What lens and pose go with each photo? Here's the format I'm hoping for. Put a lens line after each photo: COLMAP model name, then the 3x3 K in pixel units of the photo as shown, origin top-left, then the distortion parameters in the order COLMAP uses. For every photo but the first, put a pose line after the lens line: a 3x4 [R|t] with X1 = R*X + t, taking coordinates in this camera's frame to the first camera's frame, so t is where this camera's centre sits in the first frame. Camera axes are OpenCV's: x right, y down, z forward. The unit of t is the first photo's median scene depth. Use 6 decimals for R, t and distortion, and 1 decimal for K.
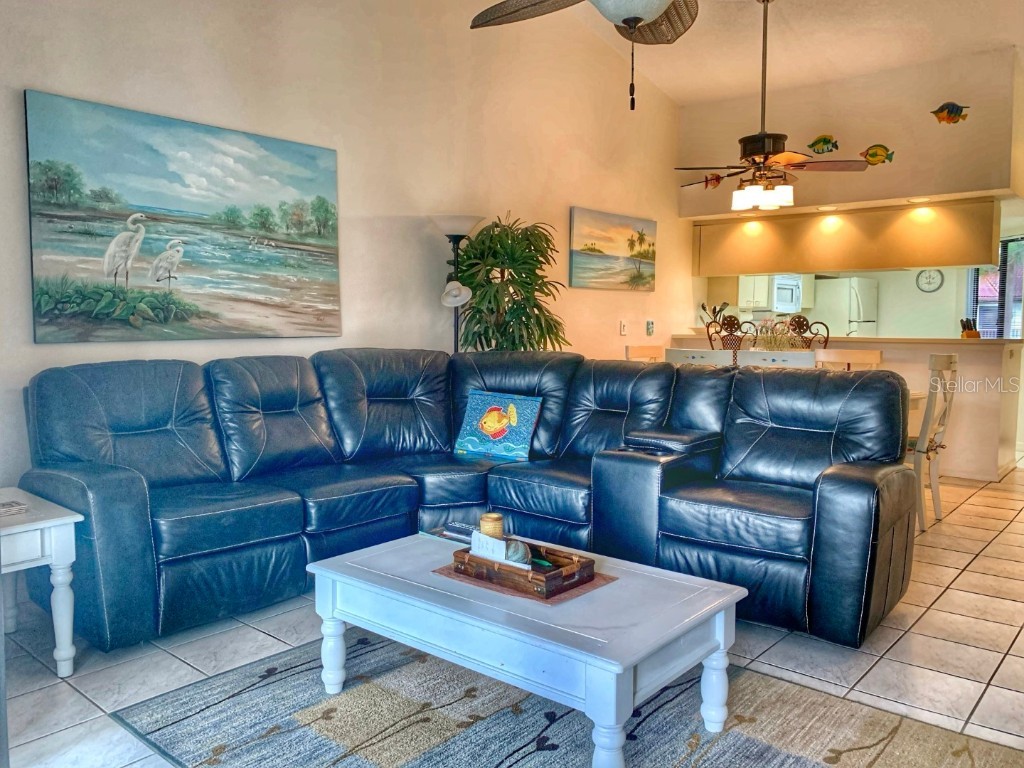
lens RADIAL K [[781.6, 0, 514.6], [0, 781.6, 378.9], [0, 0, 1]] dist [0.118158, -0.263390]
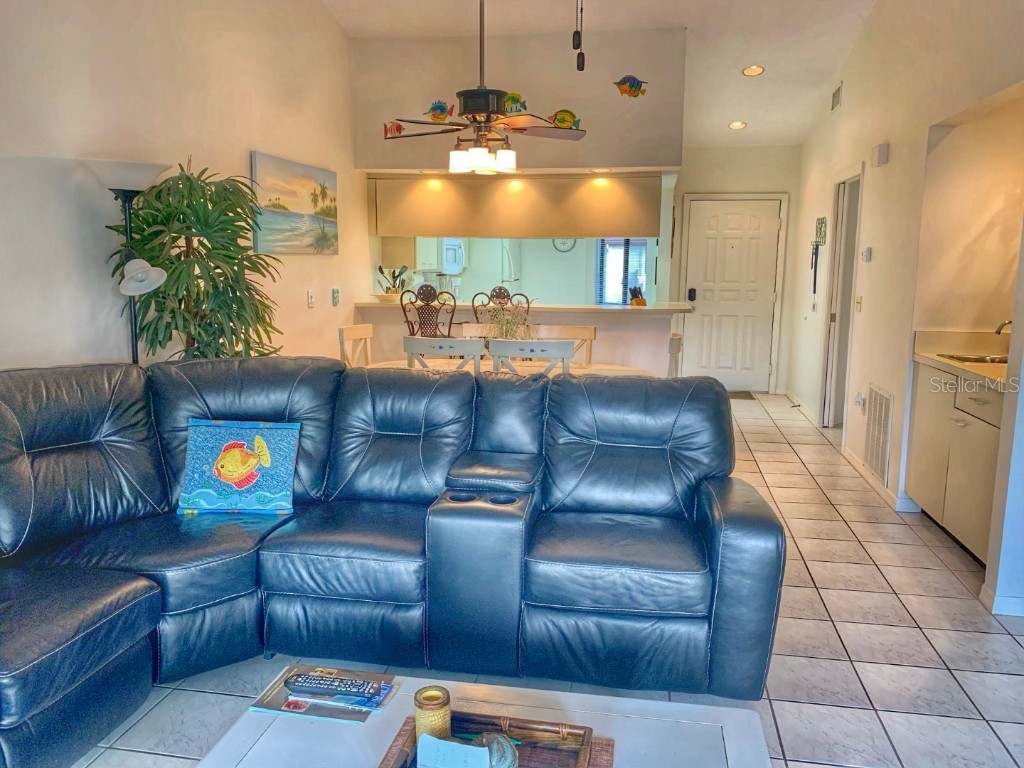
lens RADIAL K [[781.6, 0, 514.6], [0, 781.6, 378.9], [0, 0, 1]] dist [0.118158, -0.263390]
pose [[0.865252, -0.069889, 0.496442, -0.158294], [0.029017, 0.995557, 0.089579, -0.079866], [-0.500497, -0.063103, 0.863436, 0.245167]]
